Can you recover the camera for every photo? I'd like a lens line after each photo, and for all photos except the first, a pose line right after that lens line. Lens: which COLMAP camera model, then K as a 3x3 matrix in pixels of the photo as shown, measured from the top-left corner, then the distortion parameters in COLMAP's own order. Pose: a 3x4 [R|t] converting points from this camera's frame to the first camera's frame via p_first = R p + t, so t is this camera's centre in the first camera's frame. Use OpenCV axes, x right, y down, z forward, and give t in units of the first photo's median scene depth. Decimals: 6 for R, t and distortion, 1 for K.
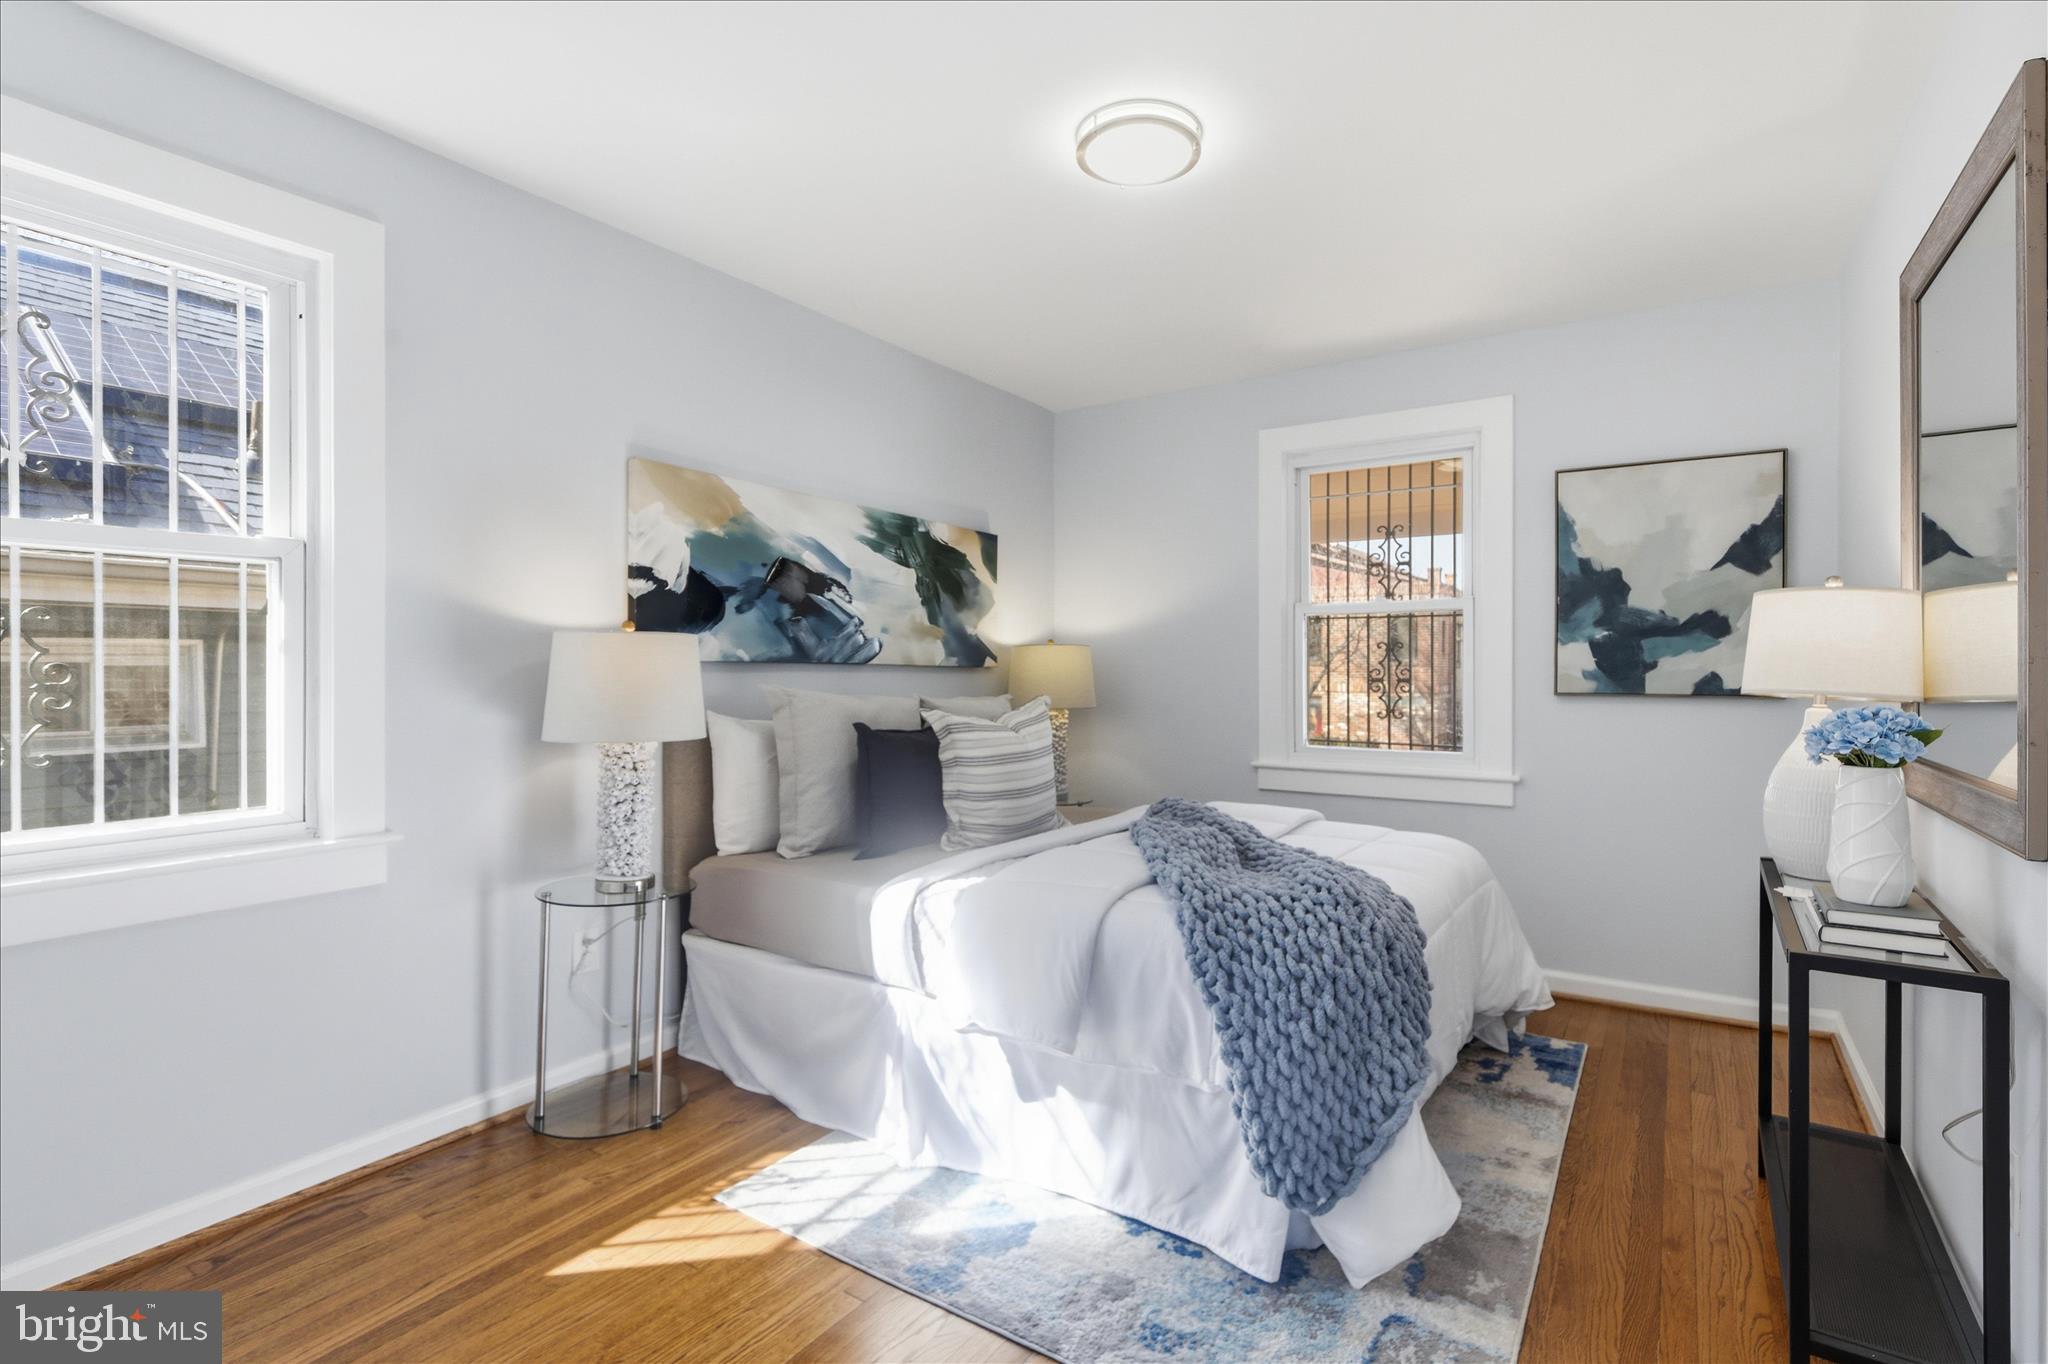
lens RADIAL K [[949.3, 0, 1023.9], [0, 949.3, 667.8], [0, 0, 1]] dist [-0.002089, 0.000541]
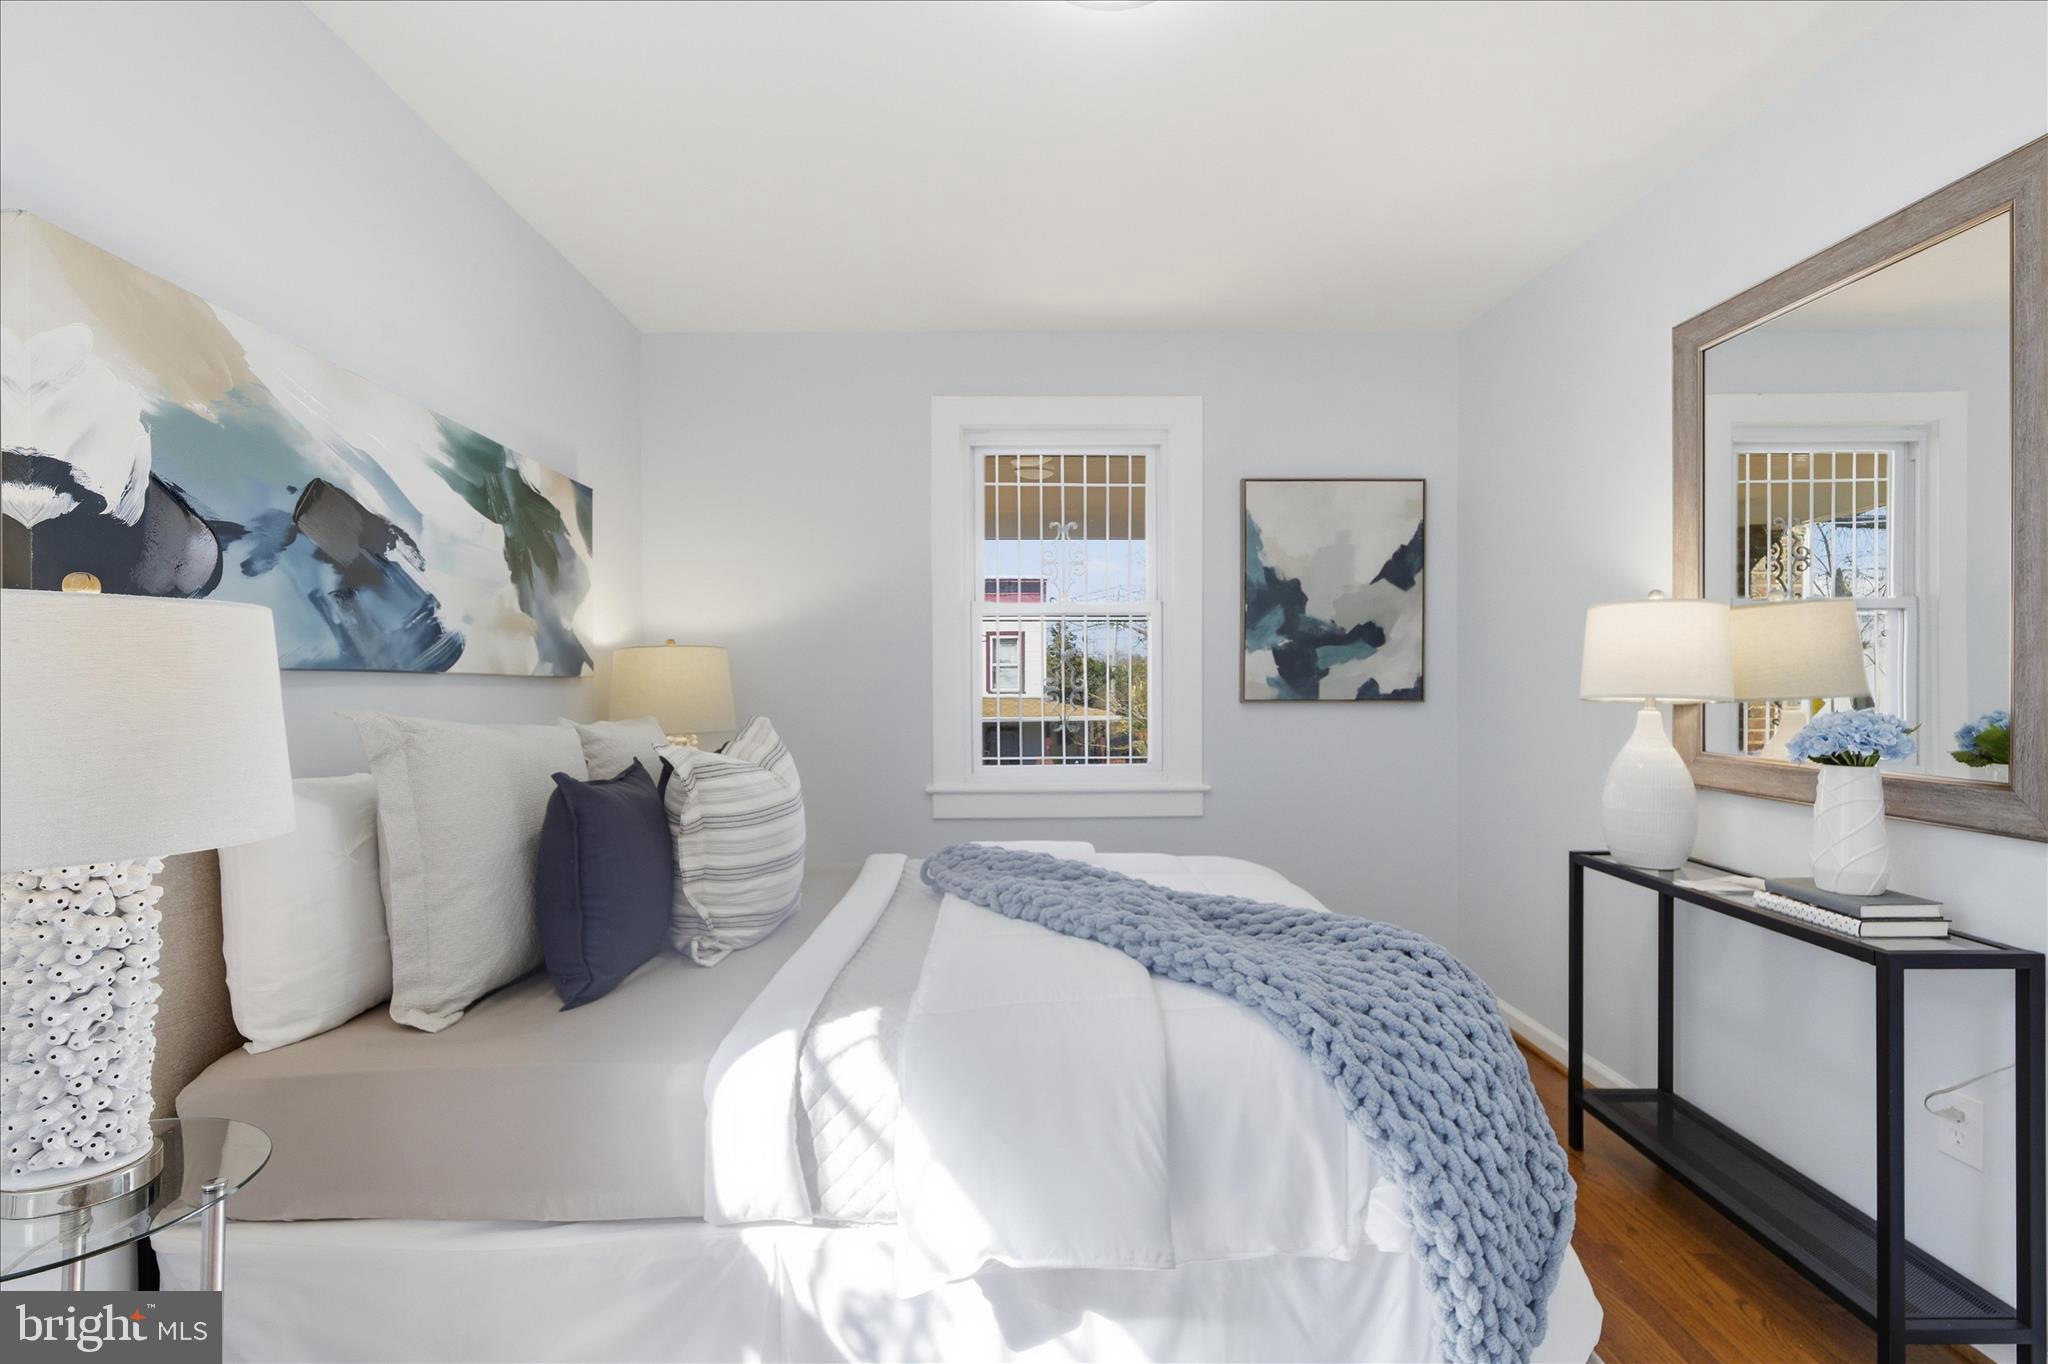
lens RADIAL K [[988.3, 0, 1025.1], [0, 988.3, 688.0], [0, 0, 1]] dist [-0.001608, 0.000946]
pose [[0.823534, -0.010709, 0.567166, -0.243532], [0.004340, 0.999911, 0.012579, -0.000417], [-0.567250, -0.007898, 0.823508, 0.292979]]
